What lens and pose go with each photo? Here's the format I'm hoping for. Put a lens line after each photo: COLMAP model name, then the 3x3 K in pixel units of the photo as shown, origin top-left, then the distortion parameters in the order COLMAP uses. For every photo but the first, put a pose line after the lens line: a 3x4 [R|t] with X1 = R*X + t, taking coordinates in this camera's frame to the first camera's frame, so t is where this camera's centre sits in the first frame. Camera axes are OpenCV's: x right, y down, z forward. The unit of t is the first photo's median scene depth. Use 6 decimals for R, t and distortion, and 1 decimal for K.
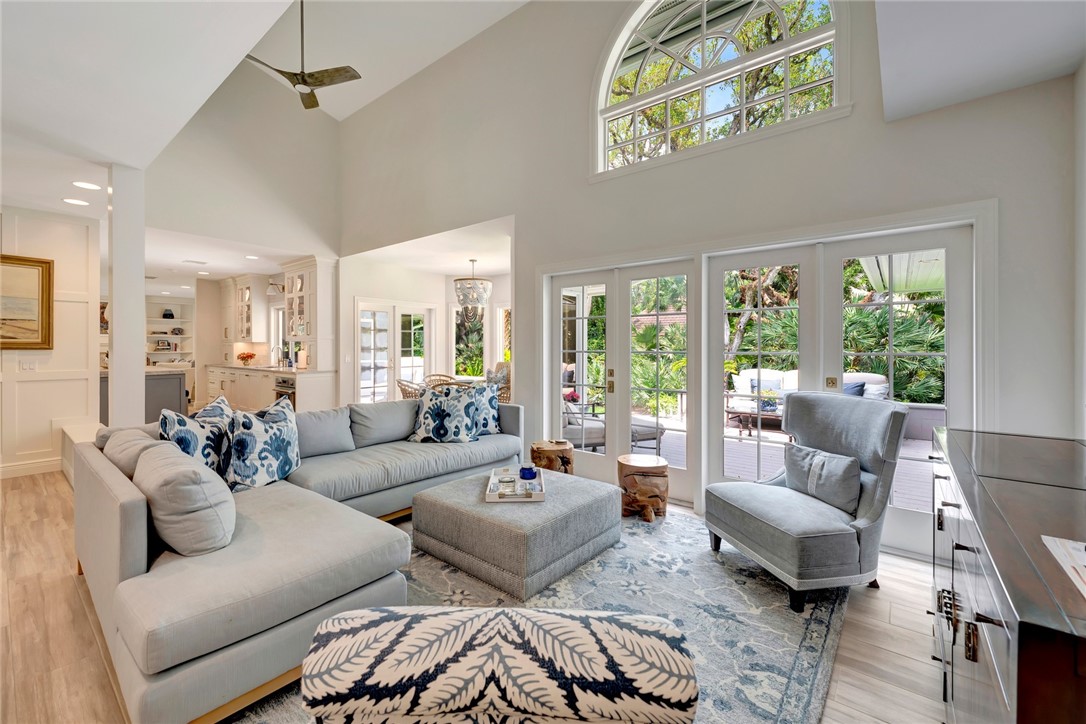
lens RADIAL K [[447.6, 0, 545.2], [0, 447.6, 343.3], [0, 0, 1]] dist [0.000095, 0.000348]
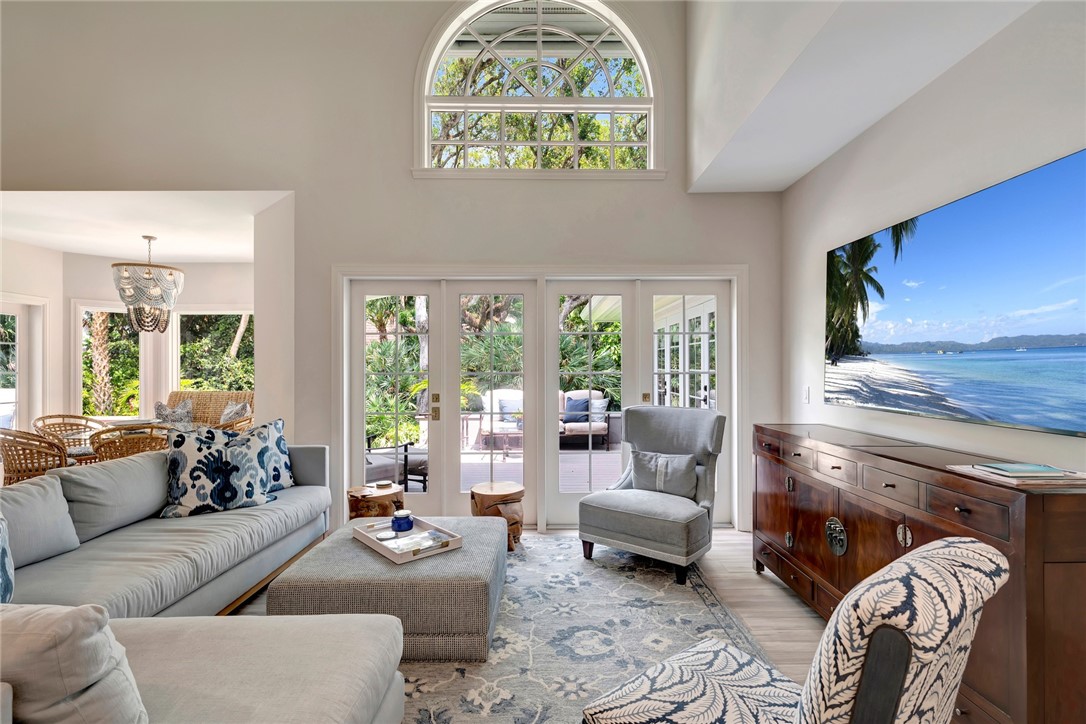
lens RADIAL K [[516.0, 0, 543.0], [0, 516.0, 362.0], [0, 0, 1]] dist [-0.001465, 0.000631]
pose [[0.767738, 0.003751, 0.640753, -0.428656], [-0.001127, 0.999989, -0.004504, 0.000144], [-0.640763, 0.002735, 0.767734, 0.109983]]
